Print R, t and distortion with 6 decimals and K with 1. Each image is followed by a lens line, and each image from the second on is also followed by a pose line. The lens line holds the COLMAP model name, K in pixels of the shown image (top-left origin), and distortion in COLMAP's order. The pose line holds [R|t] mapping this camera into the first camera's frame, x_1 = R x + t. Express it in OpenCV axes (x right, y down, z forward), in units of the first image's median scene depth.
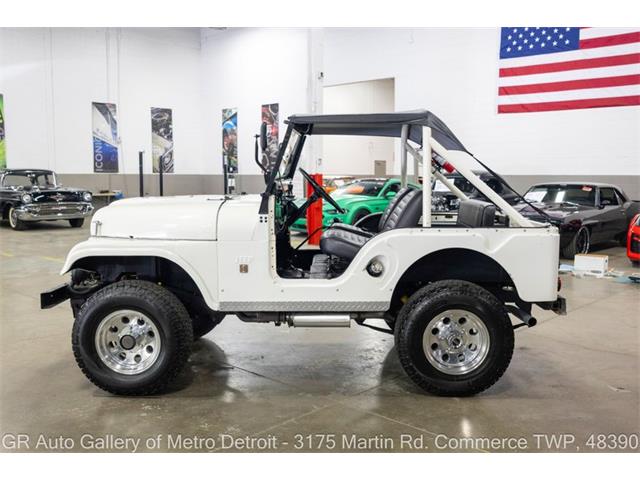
lens RADIAL K [[628.4, 0, 320.0], [0, 628.4, 240.0], [0, 0, 1]] dist [0.004268, -0.016420]
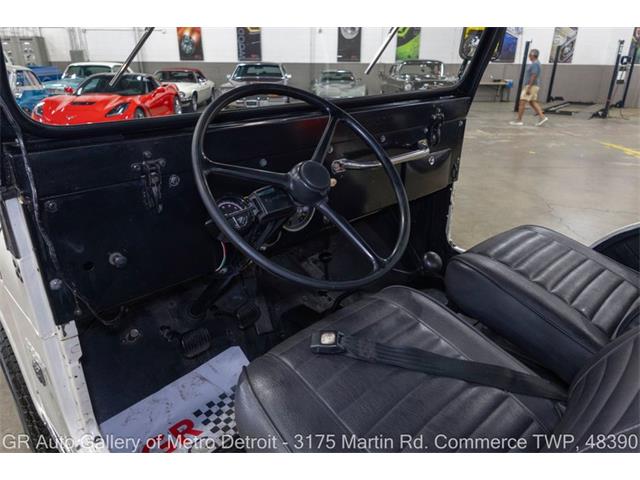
lens RADIAL K [[437.5, 0, 320.0], [0, 437.5, 240.0], [0, 0, 1]] dist [-0.000403, -0.004157]
pose [[0.703731, 0.270066, -0.657135, 0.037241], [-0.075683, 0.948169, 0.308623, -0.031091], [0.706424, -0.167454, 0.687696, 0.240926]]
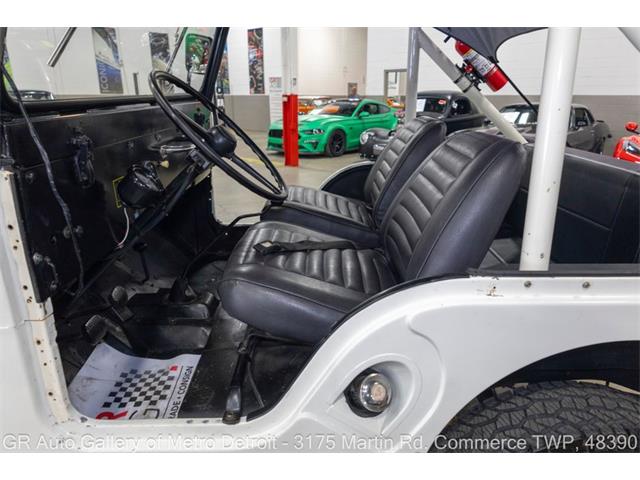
lens RADIAL K [[442.7, 0, 320.0], [0, 442.7, 240.0], [0, 0, 1]] dist [0.005445, -0.002835]
pose [[0.999594, -0.009691, 0.026804, 0.014210], [0.003837, 0.977611, 0.210385, -0.020546], [-0.028242, -0.210197, 0.977251, 0.201916]]
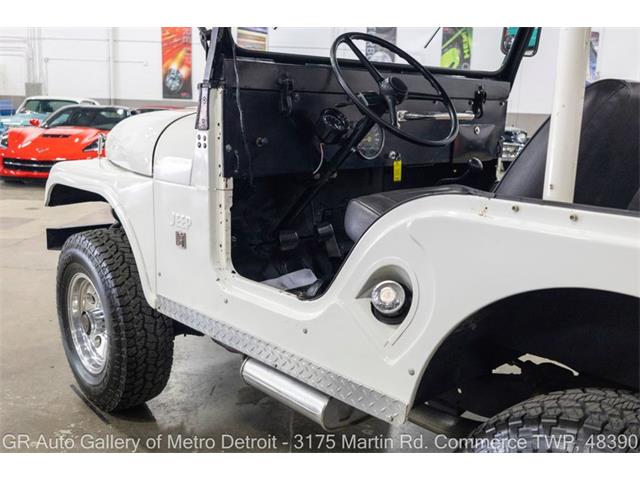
lens RADIAL K [[628.4, 0, 320.0], [0, 628.4, 240.0], [0, 0, 1]] dist [0.004268, -0.016420]
pose [[0.689501, 0.161569, -0.706034, 0.077704], [-0.104645, 0.986796, 0.123624, -0.006881], [0.716686, -0.011356, 0.697304, 0.185185]]
